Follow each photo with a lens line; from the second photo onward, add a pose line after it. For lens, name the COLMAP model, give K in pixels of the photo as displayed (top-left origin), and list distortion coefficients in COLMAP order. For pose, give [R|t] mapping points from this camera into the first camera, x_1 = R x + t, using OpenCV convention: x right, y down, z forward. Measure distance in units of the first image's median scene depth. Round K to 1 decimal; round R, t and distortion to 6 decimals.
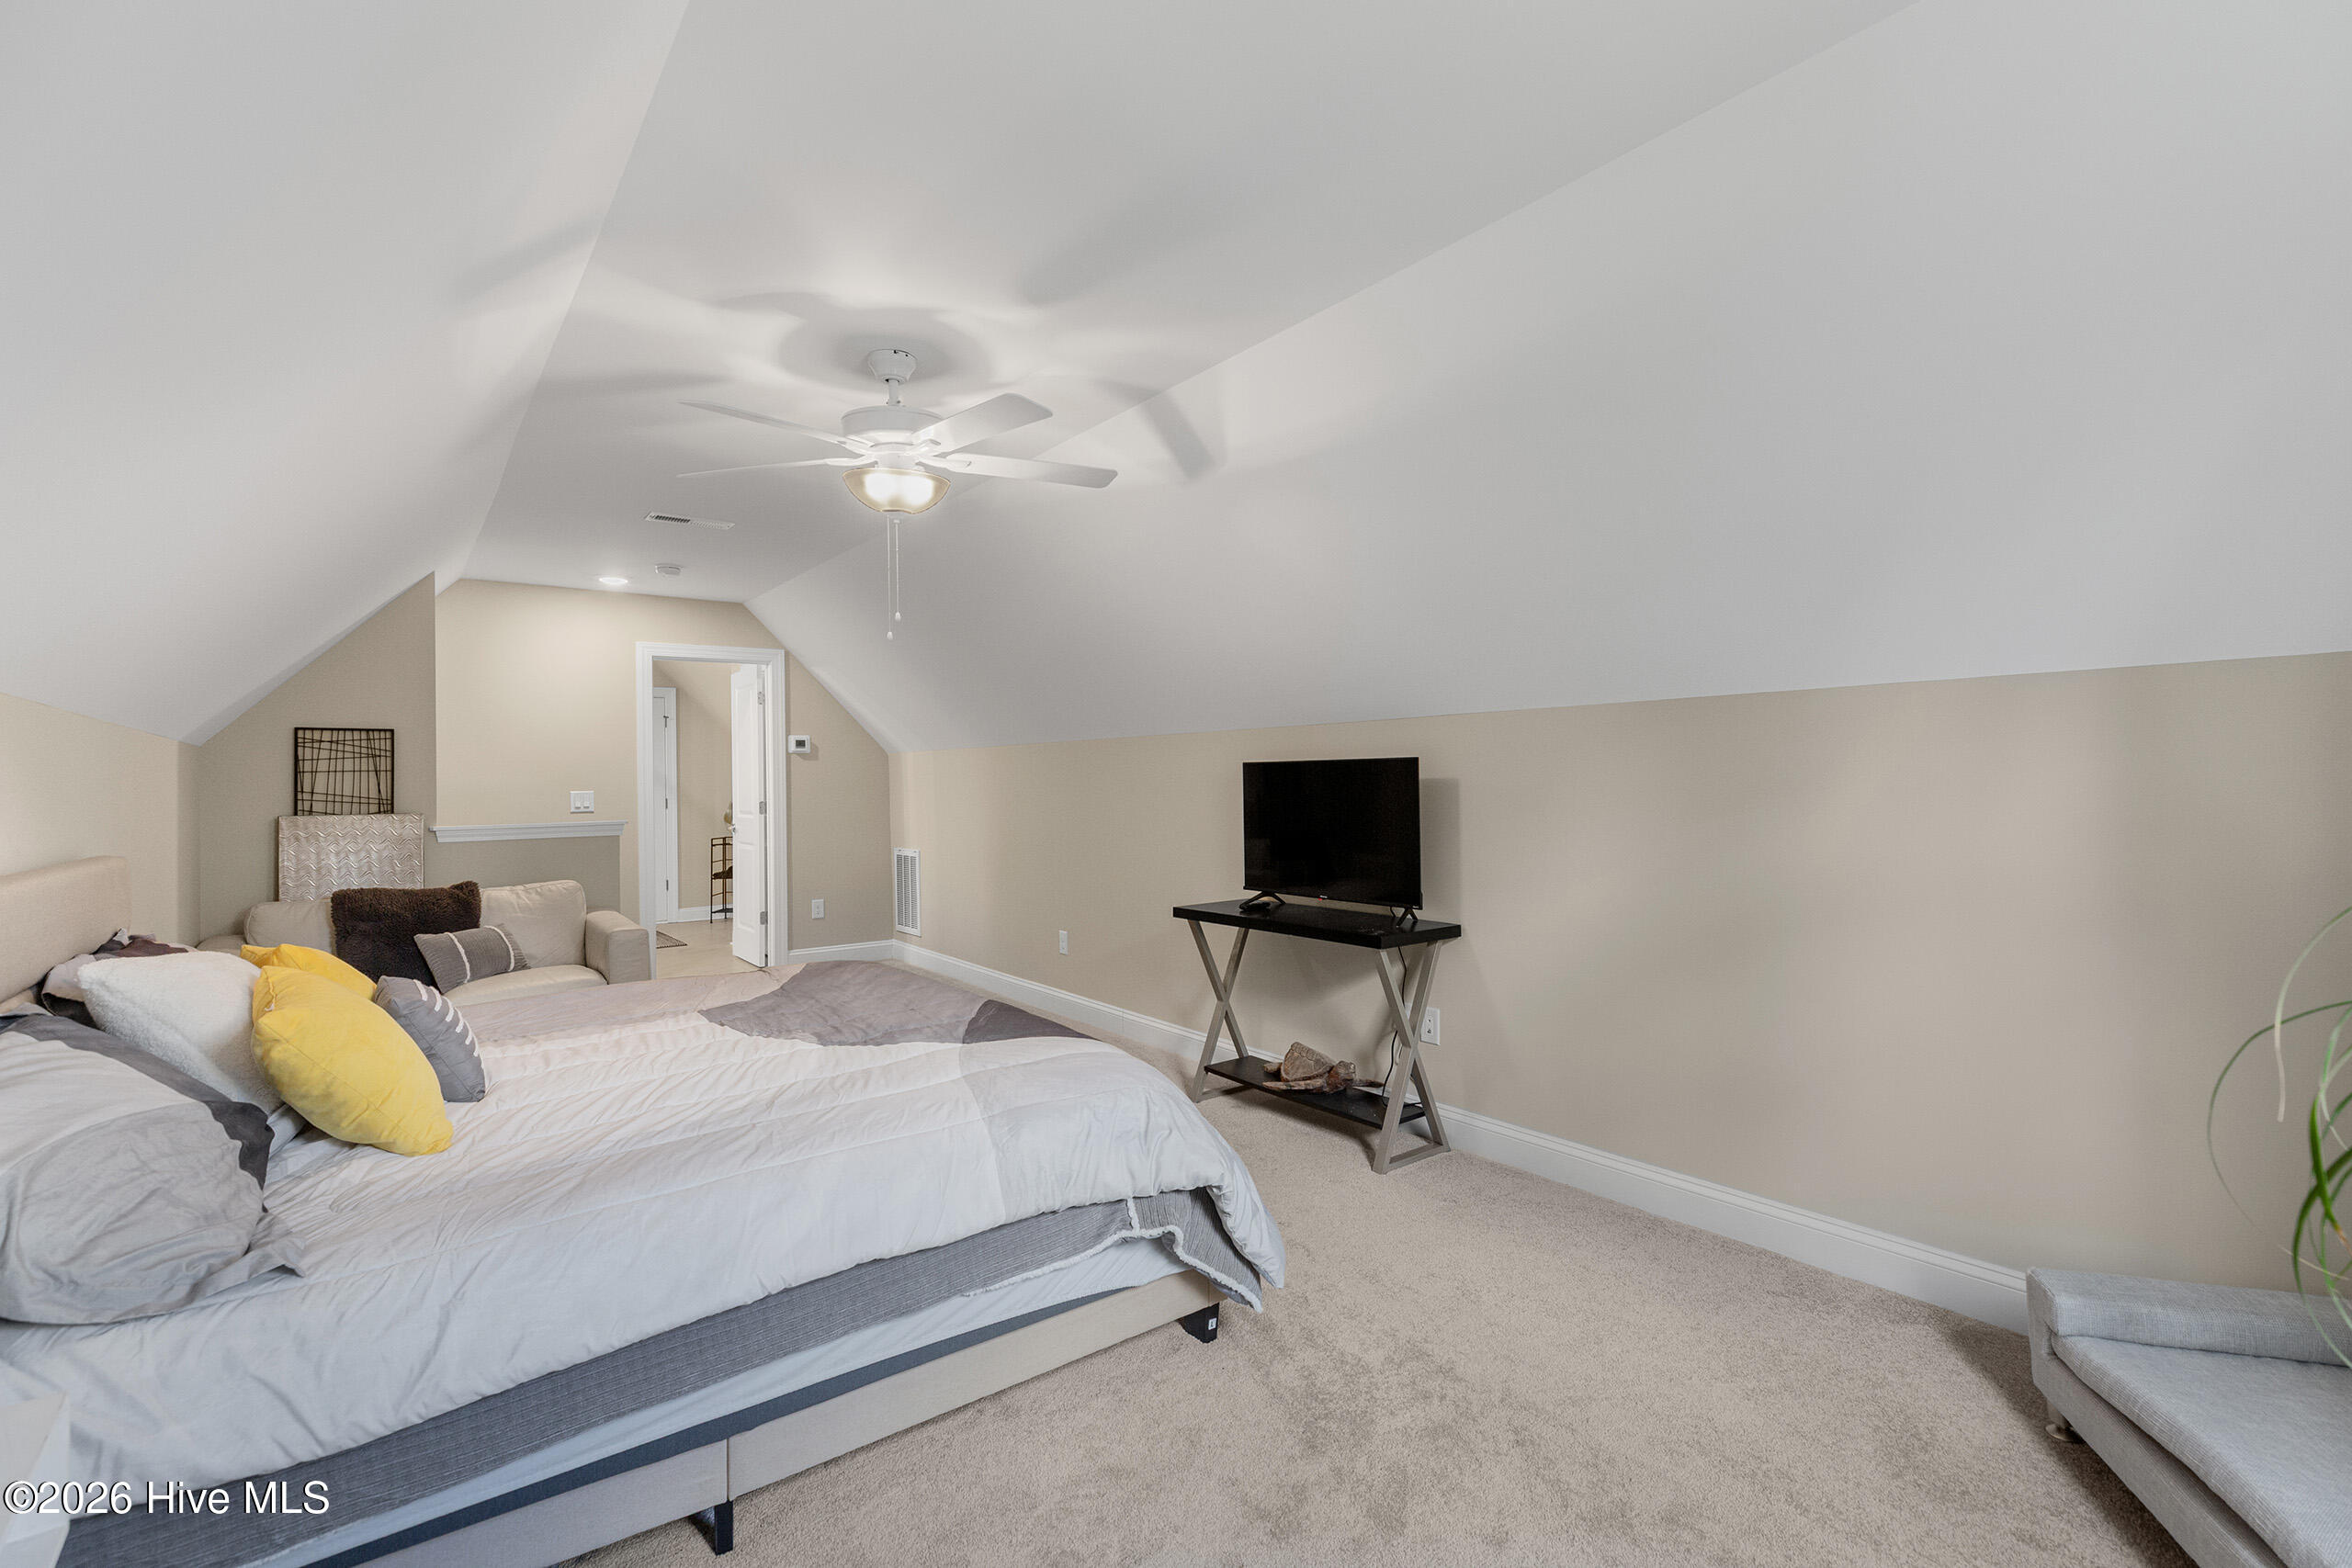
lens RADIAL K [[1030.9, 0, 1179.2], [0, 1030.9, 778.2], [0, 0, 1]] dist [0.009439, 0.000044]
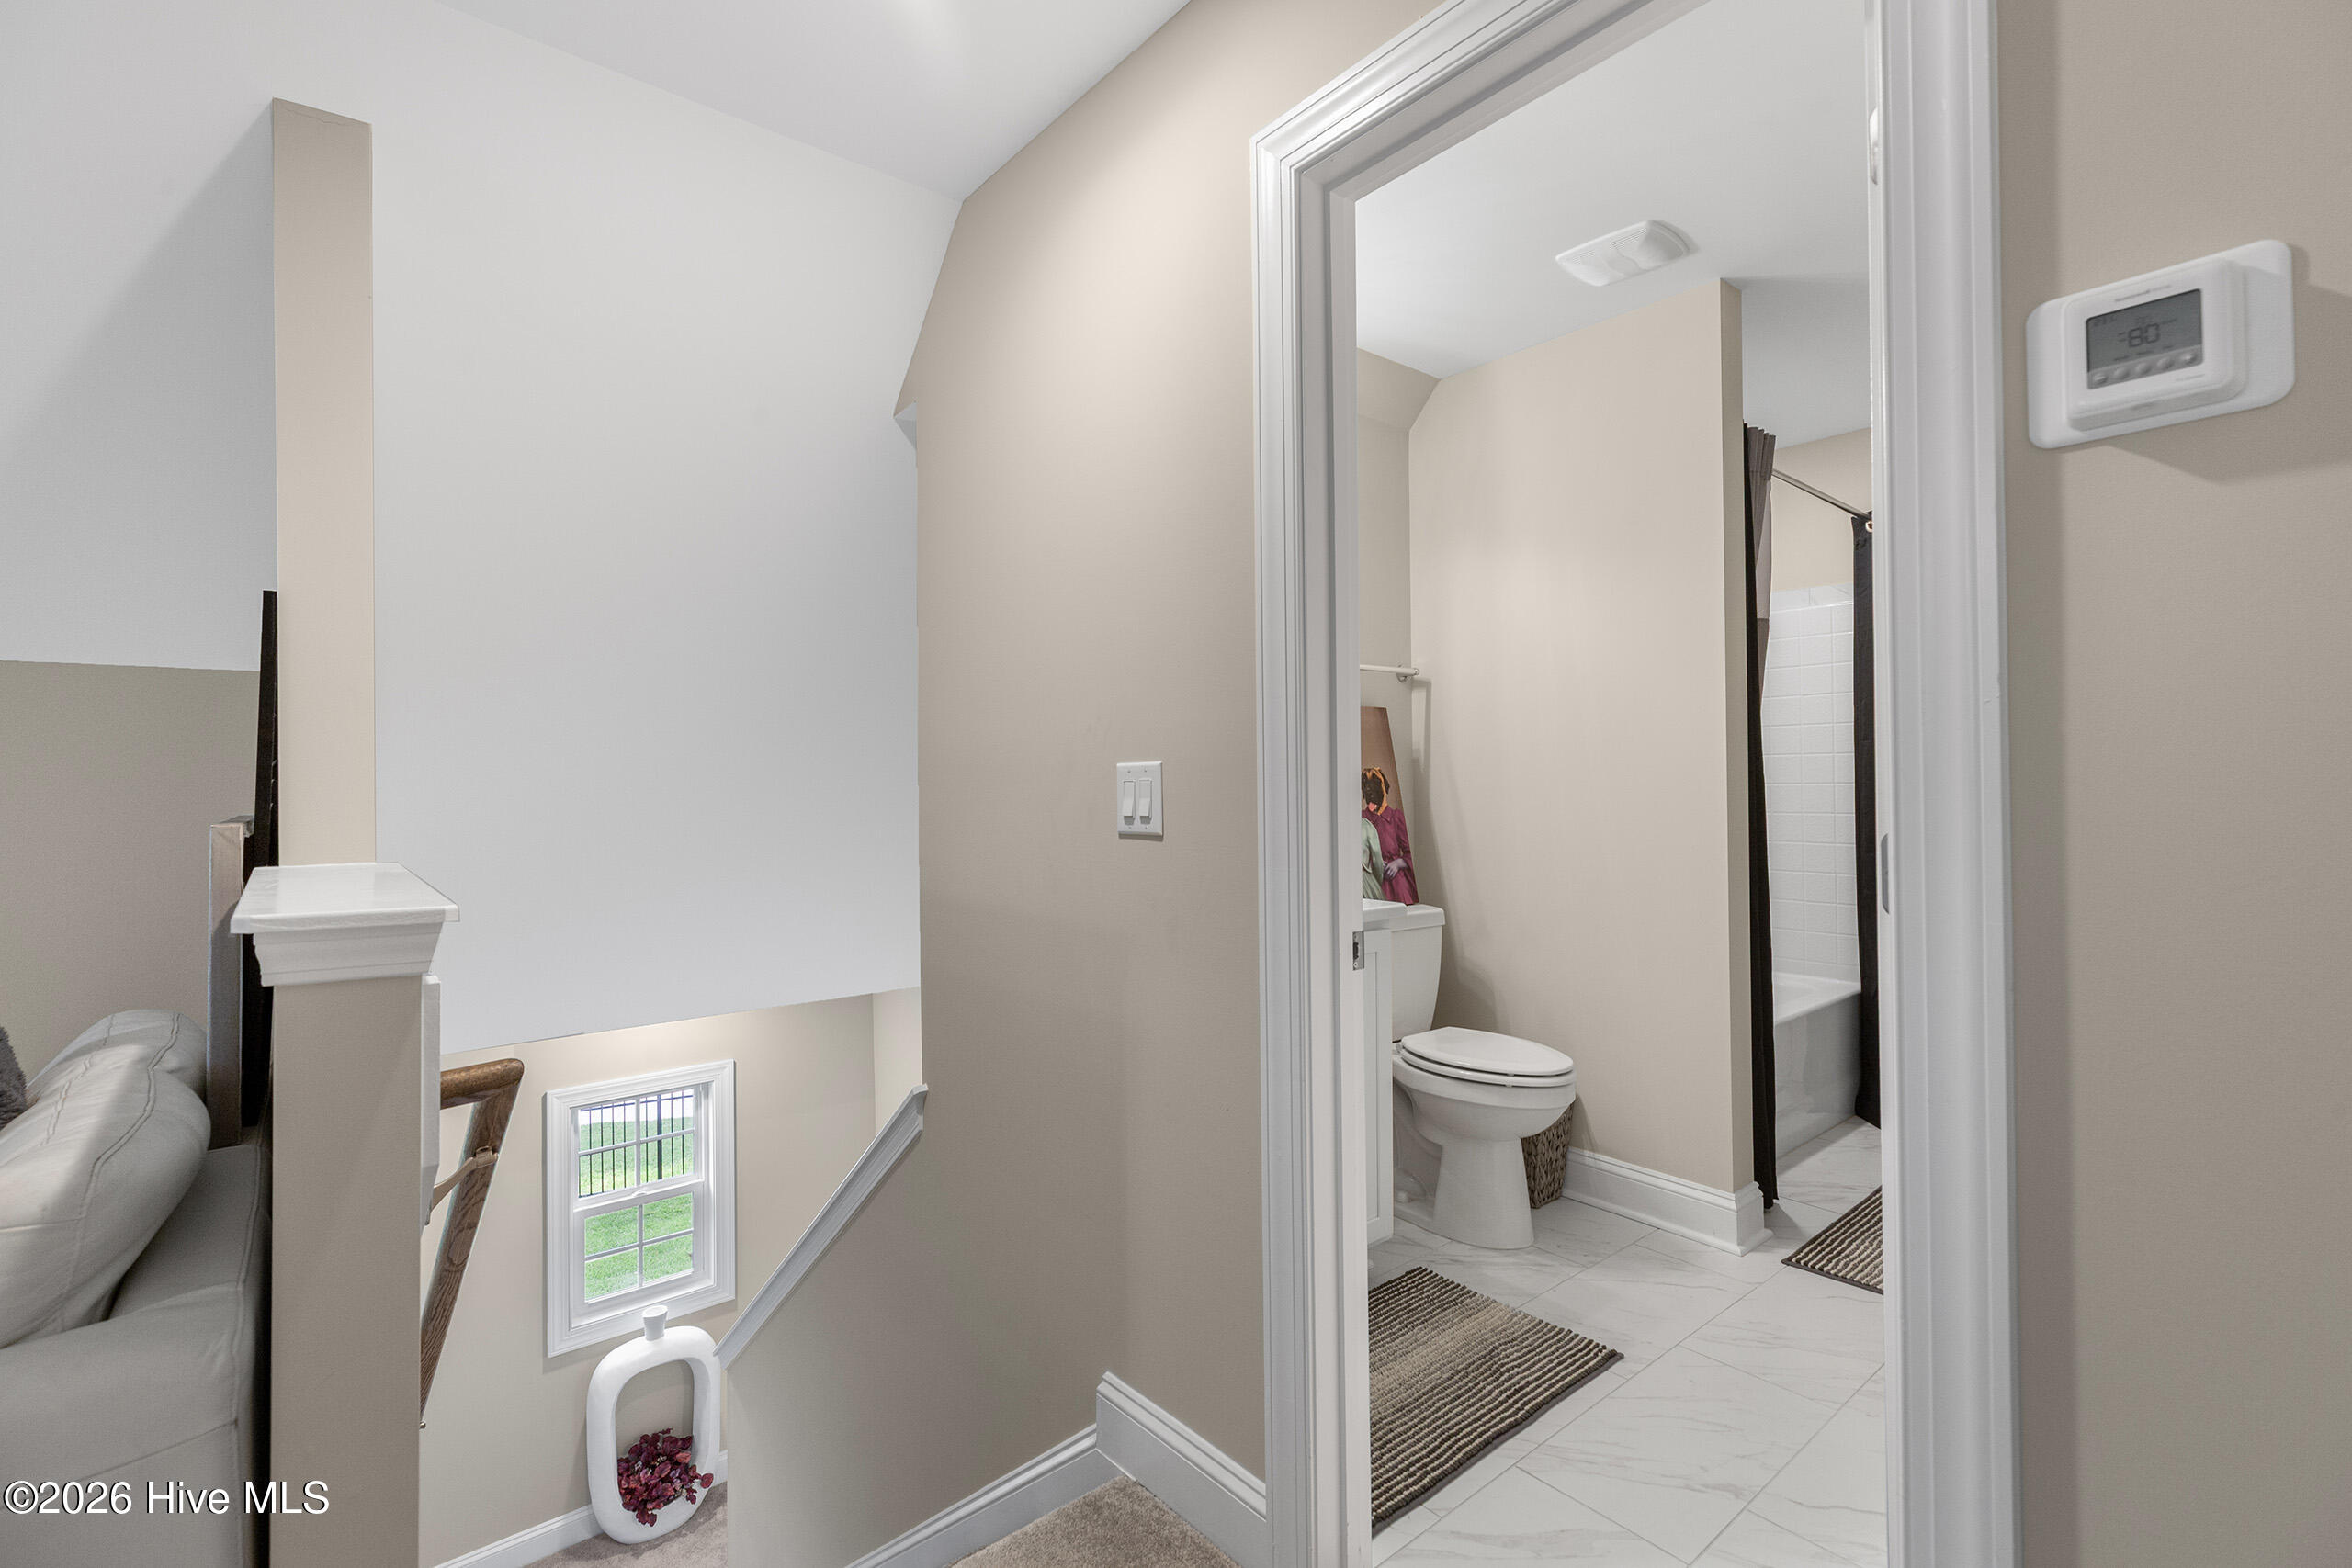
lens RADIAL K [[1030.9, 0, 1194.7], [0, 1030.9, 772.0], [0, 0, 1]] dist [0.009439, 0.000044]
pose [[0.052572, 0.004306, -0.998608, -0.187344], [0.009962, 0.999939, 0.004836, 0.009265], [0.998567, -0.010203, 0.052526, 0.646116]]
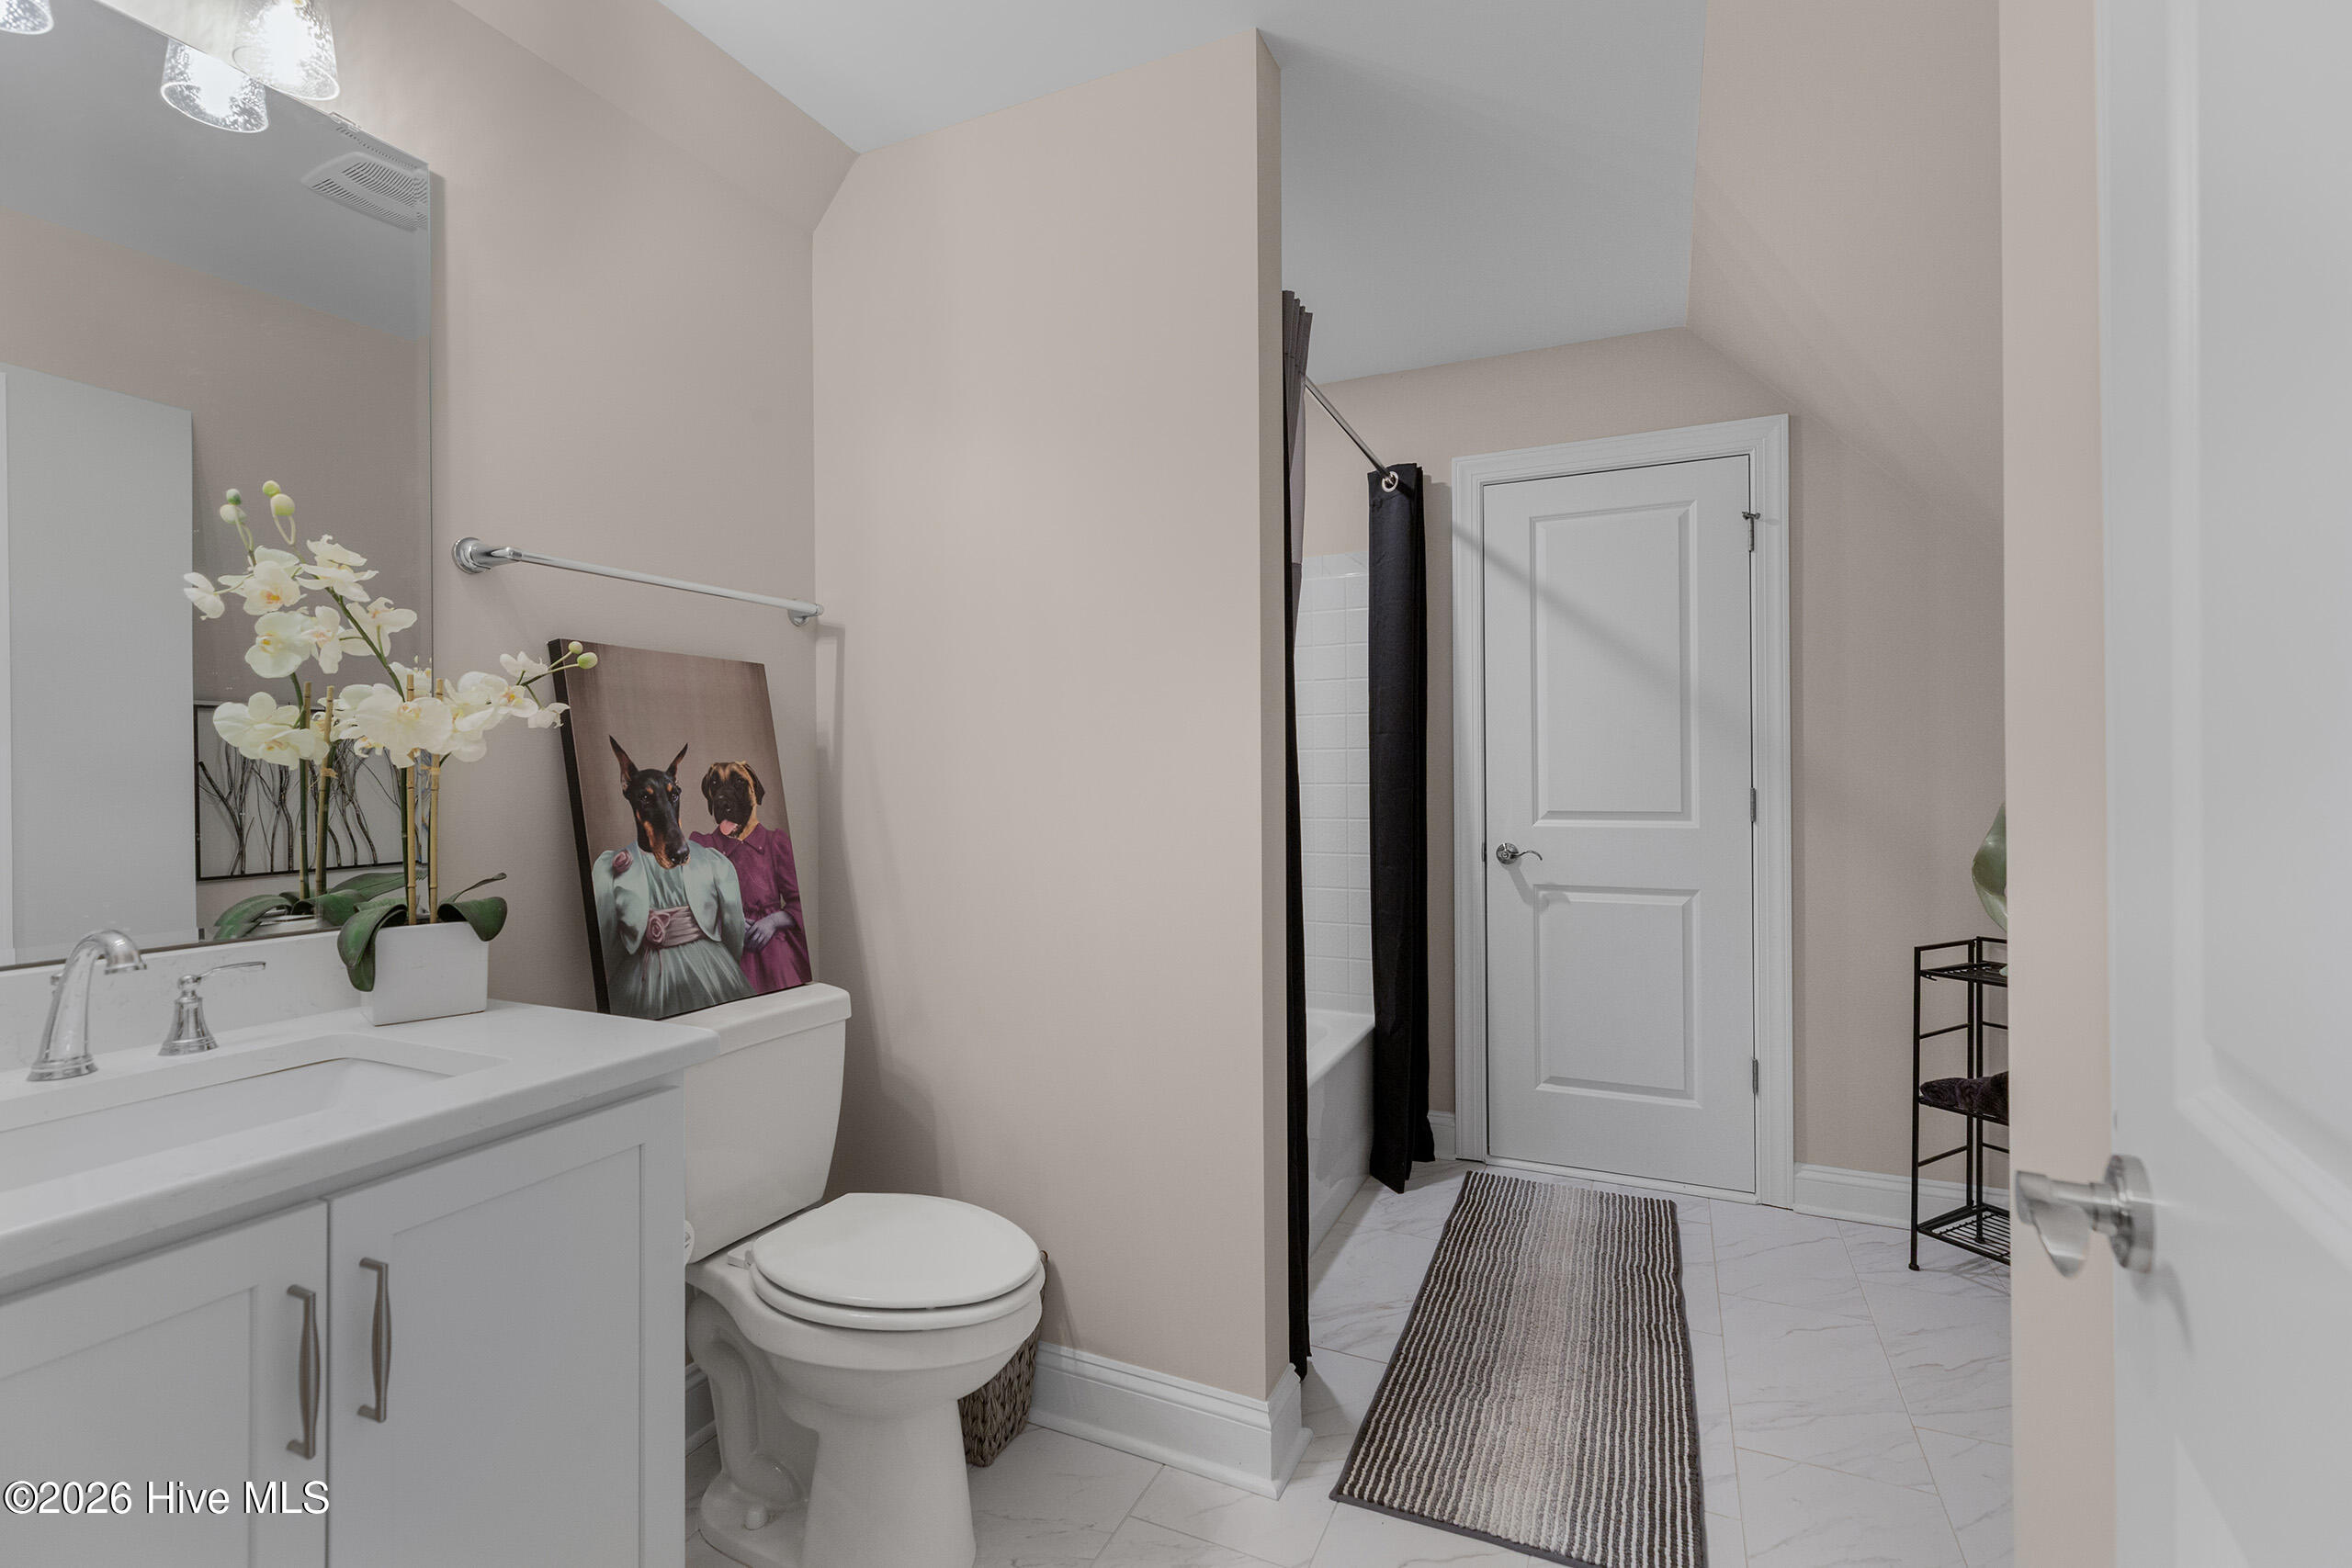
lens RADIAL K [[1030.9, 0, 1181.9], [0, 1030.9, 774.1], [0, 0, 1]] dist [0.009439, 0.000044]
pose [[0.481909, 0.013504, -0.876117, -0.310923], [0.000394, 0.999878, 0.015629, 0.009452], [0.876221, -0.007877, 0.481845, 0.705870]]
